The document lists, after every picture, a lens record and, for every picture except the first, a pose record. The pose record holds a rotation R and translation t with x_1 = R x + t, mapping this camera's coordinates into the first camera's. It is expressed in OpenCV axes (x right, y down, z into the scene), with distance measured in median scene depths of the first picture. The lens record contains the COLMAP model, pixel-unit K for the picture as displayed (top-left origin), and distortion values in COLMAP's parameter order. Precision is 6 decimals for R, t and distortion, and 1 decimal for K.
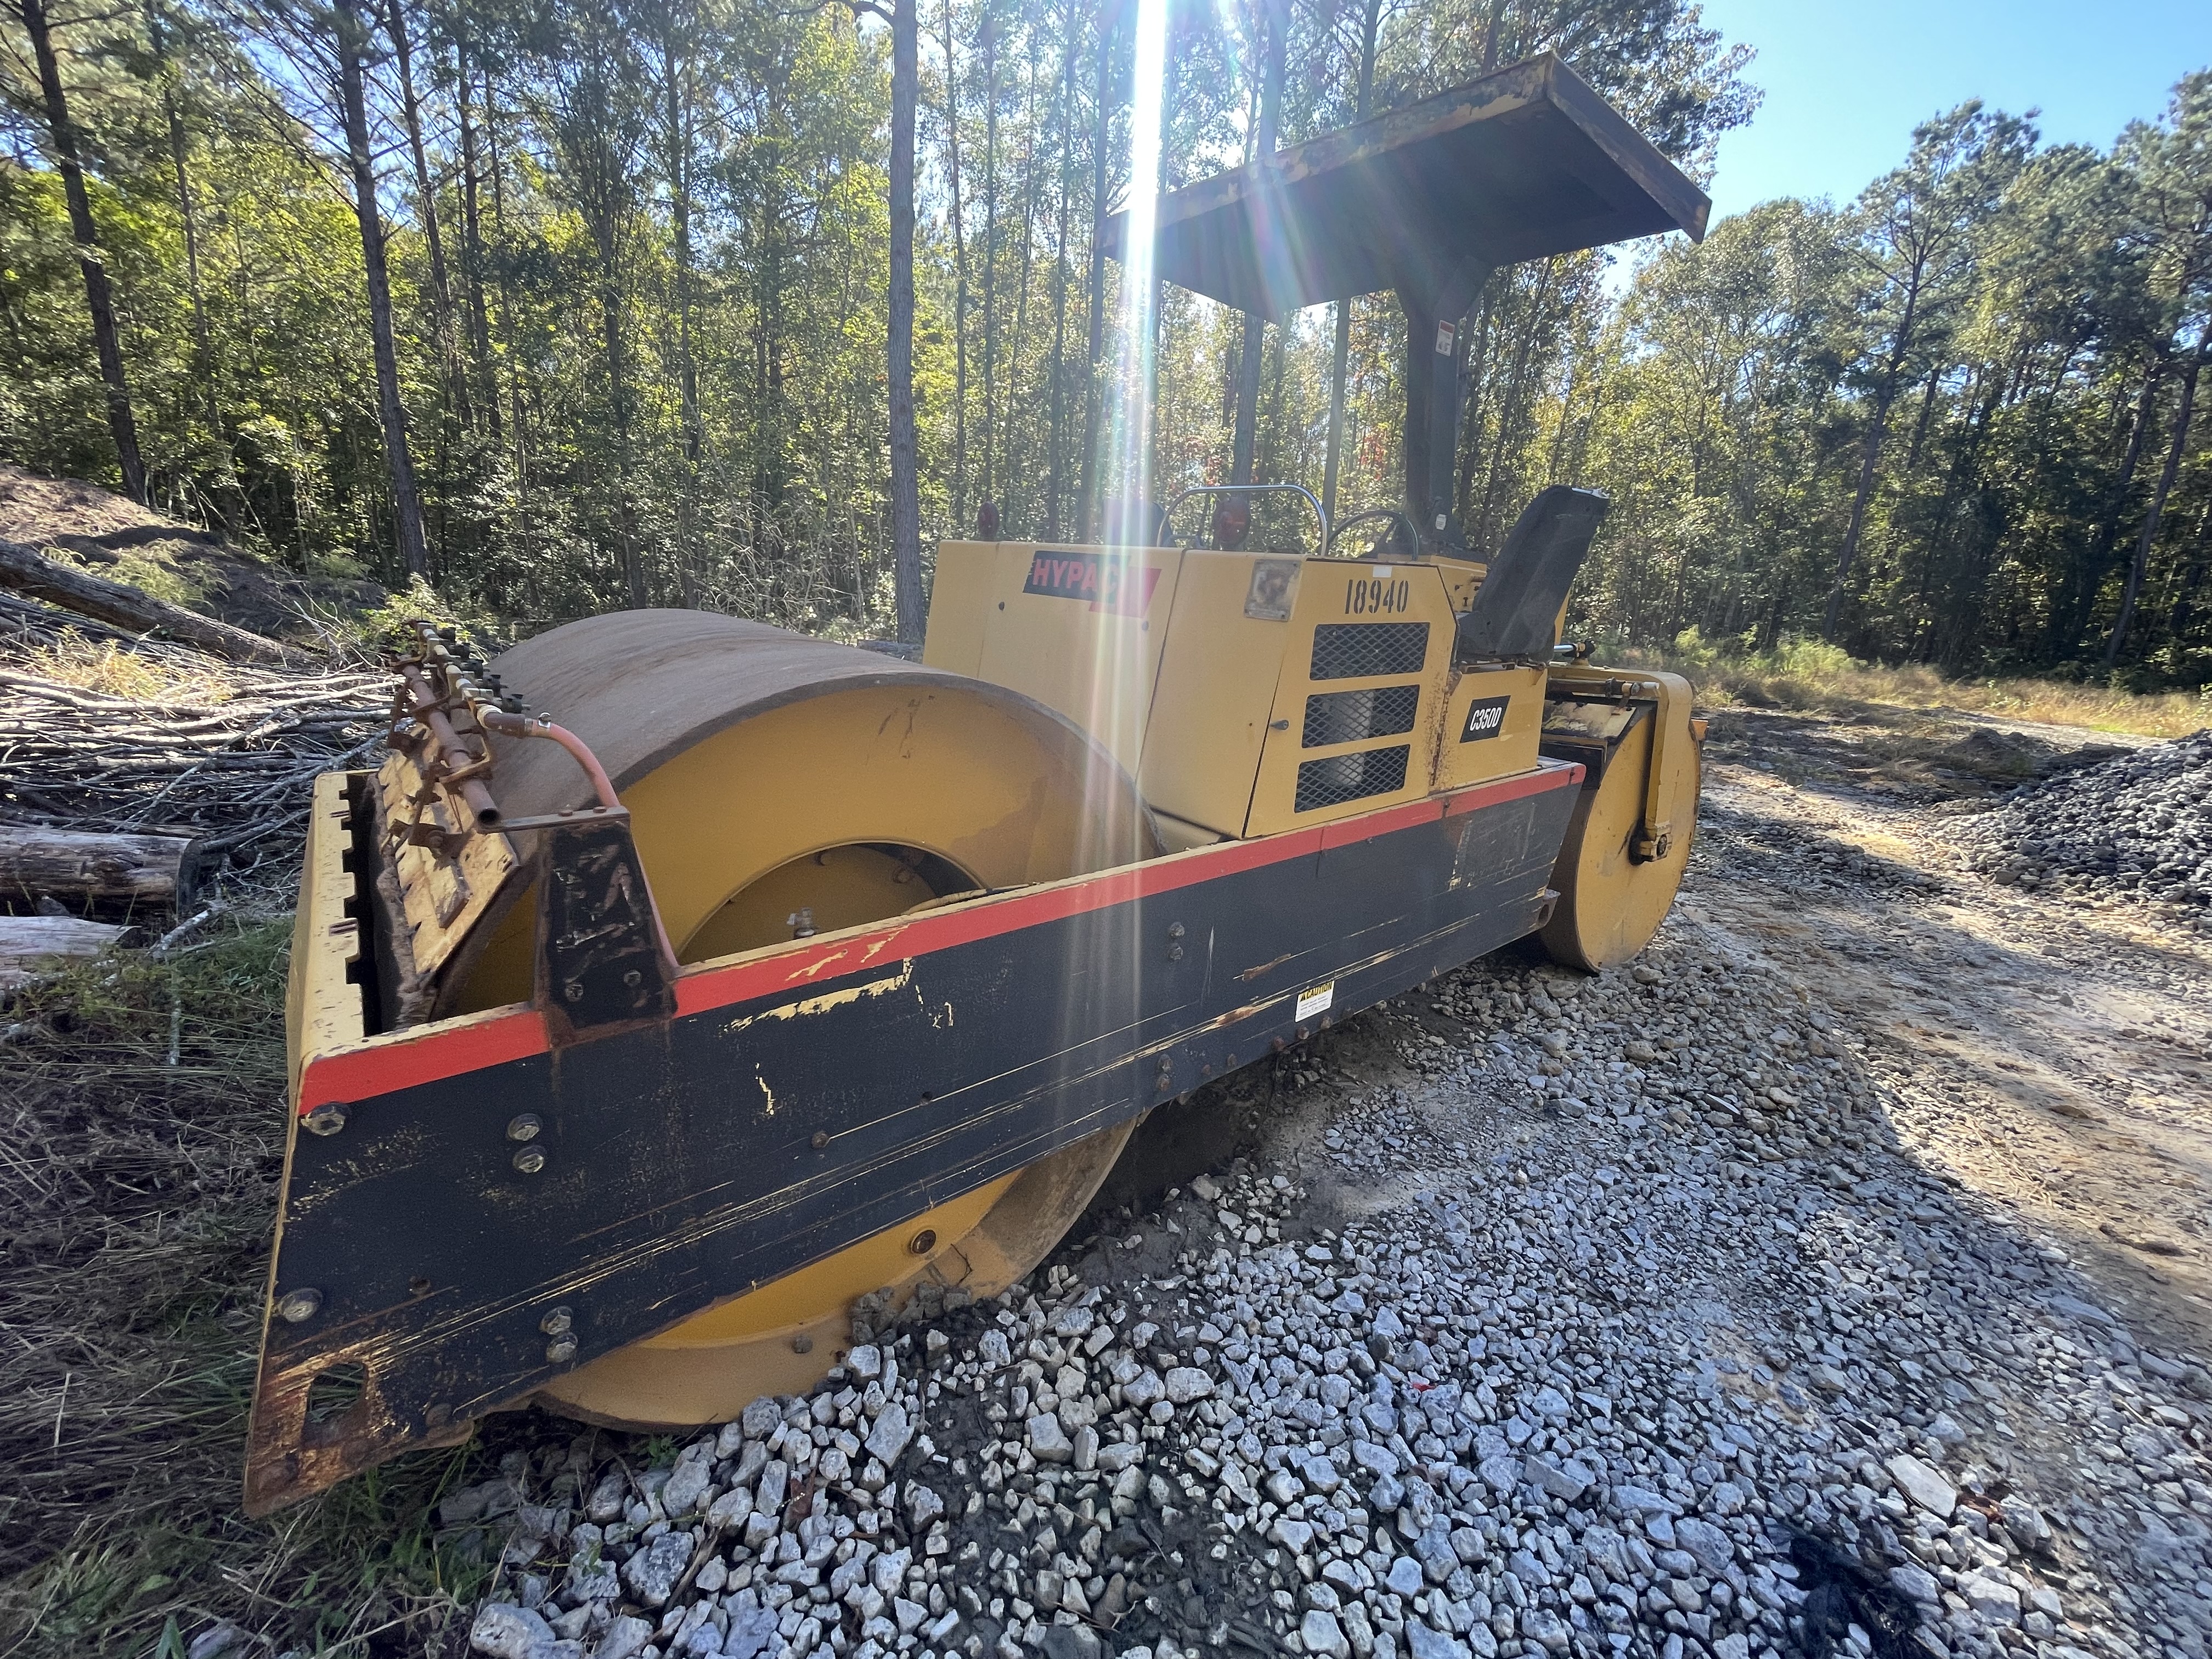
lens RADIAL K [[879.7, 0, 1095.3], [0, 879.7, 827.6], [0, 0, 1]] dist [0.012560, -0.005779]
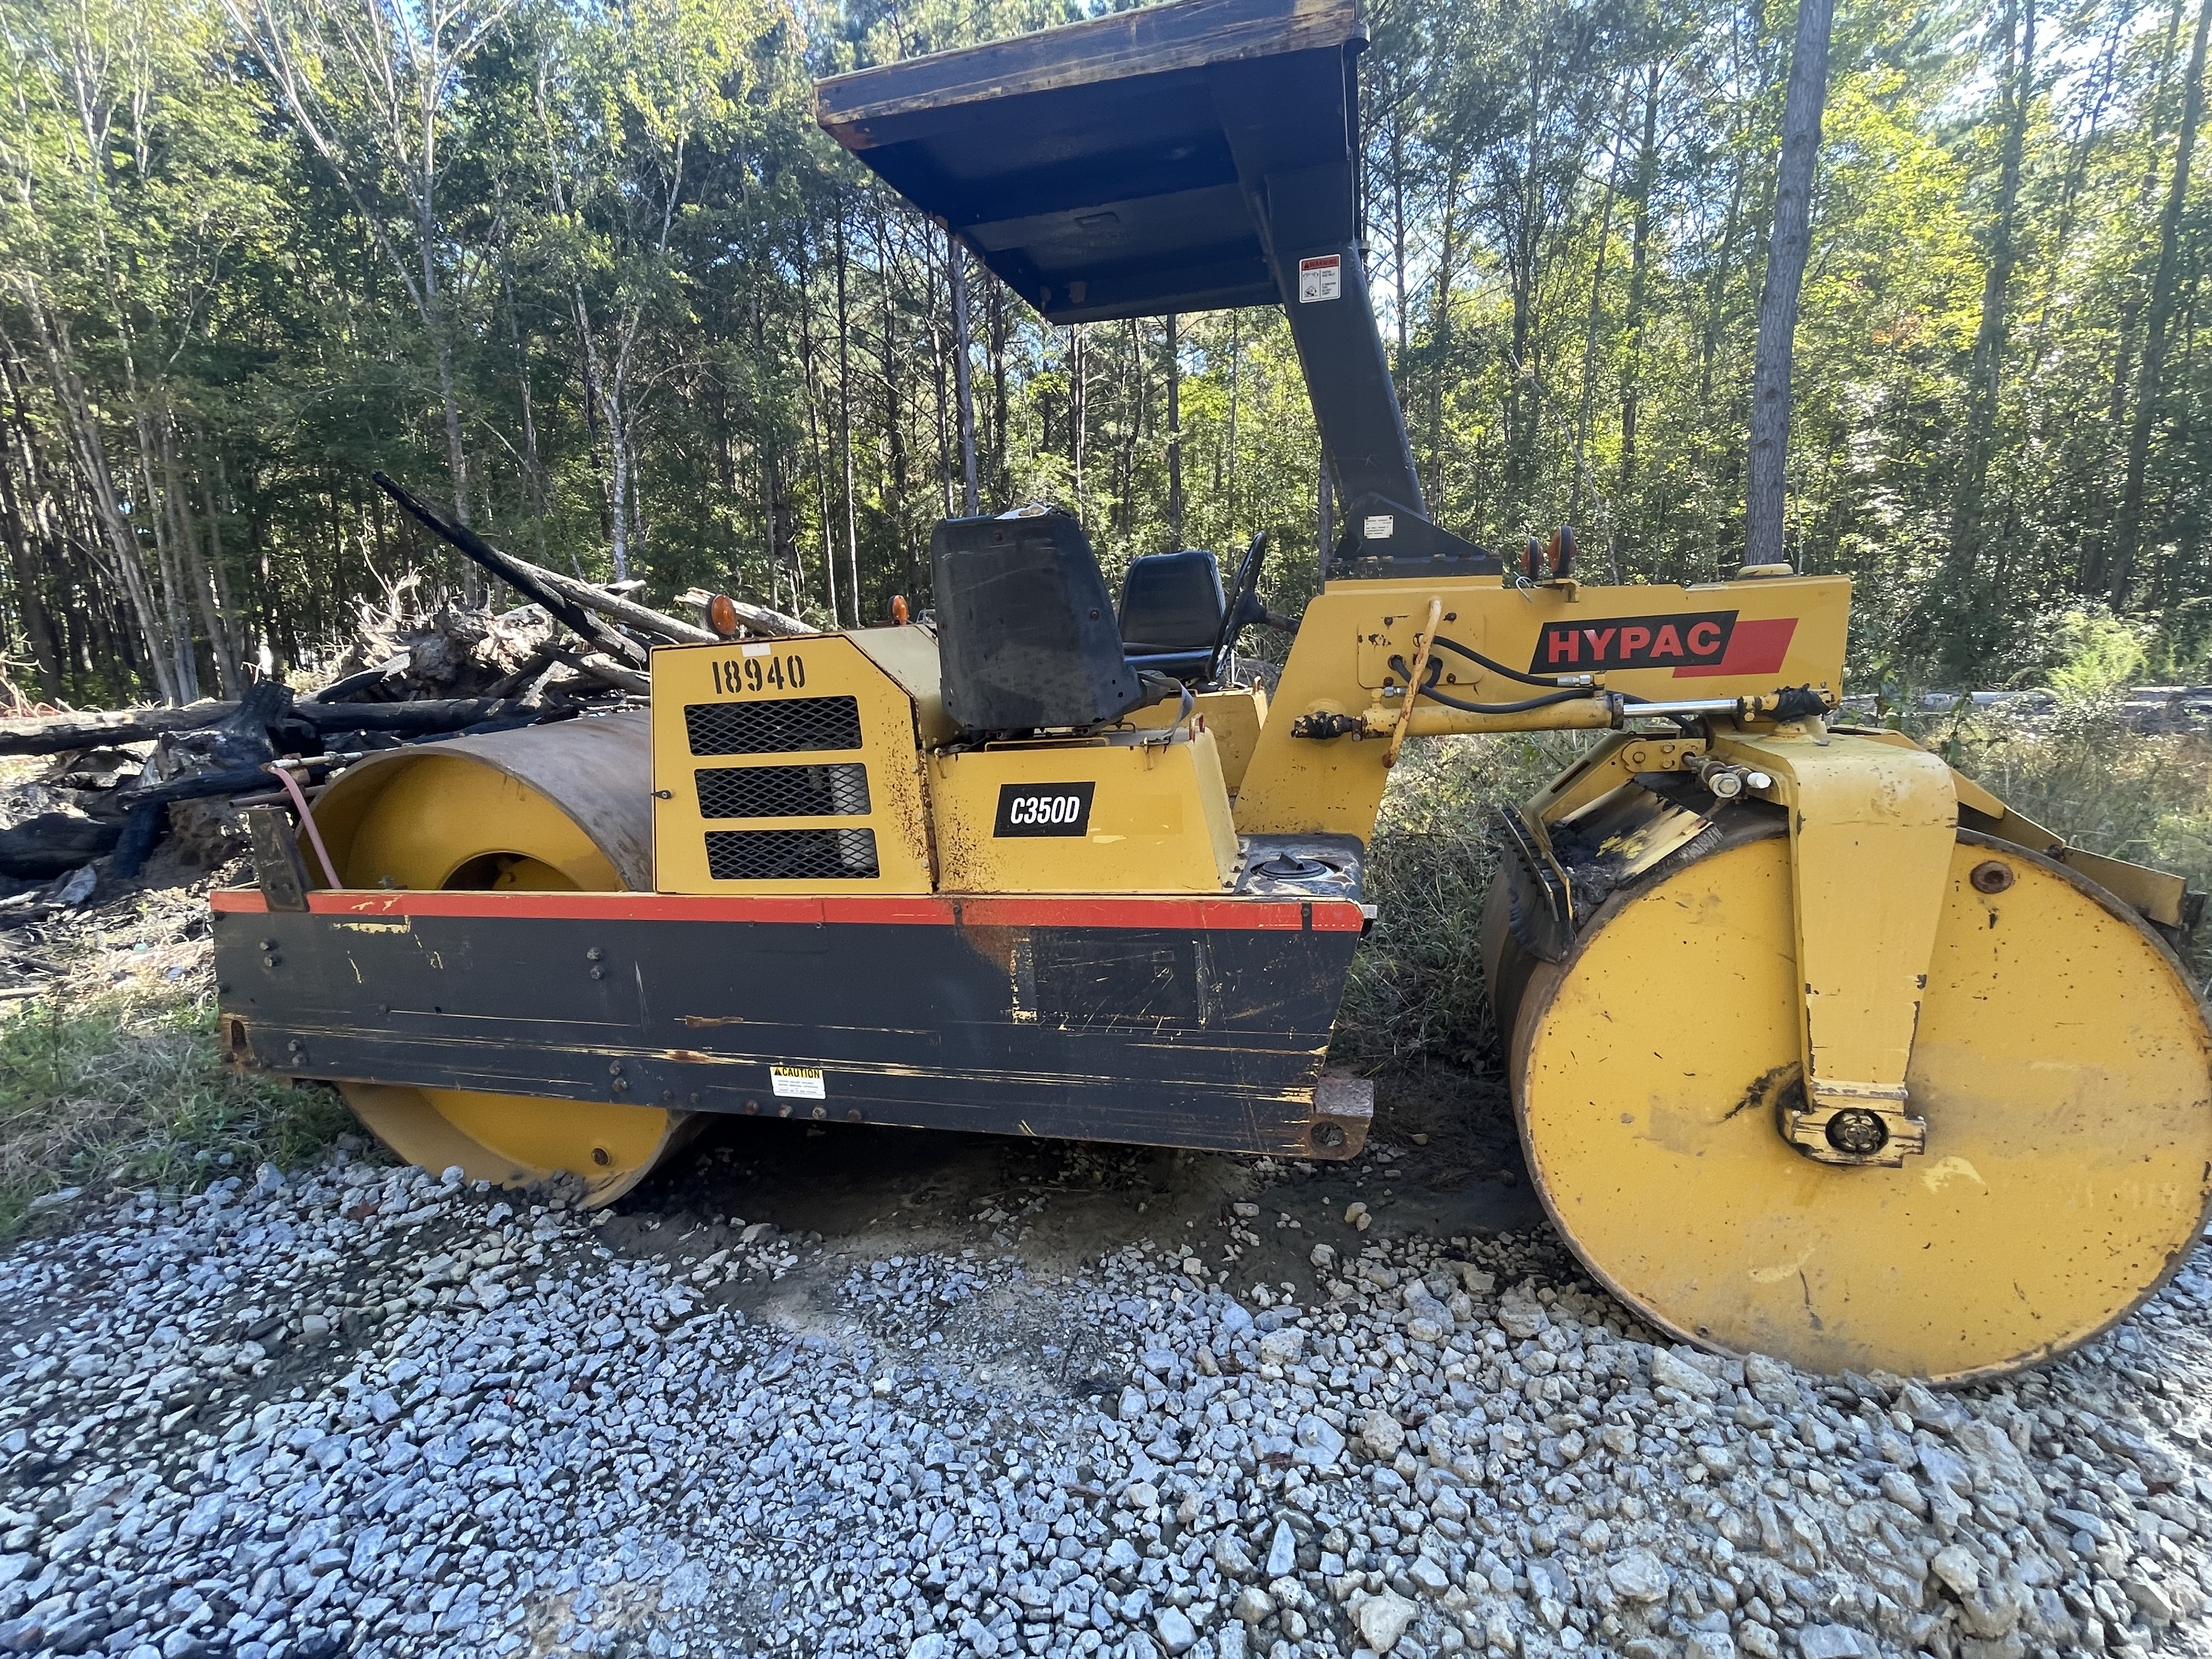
lens RADIAL K [[988.7, 0, 1090.9], [0, 988.7, 828.8], [0, 0, 1]] dist [0.001993, 0.000628]
pose [[0.576645, 0.081765, -0.812893, 1.389546], [-0.142473, 0.989798, -0.001507, -0.133095], [0.804477, 0.116684, 0.582411, 0.632993]]
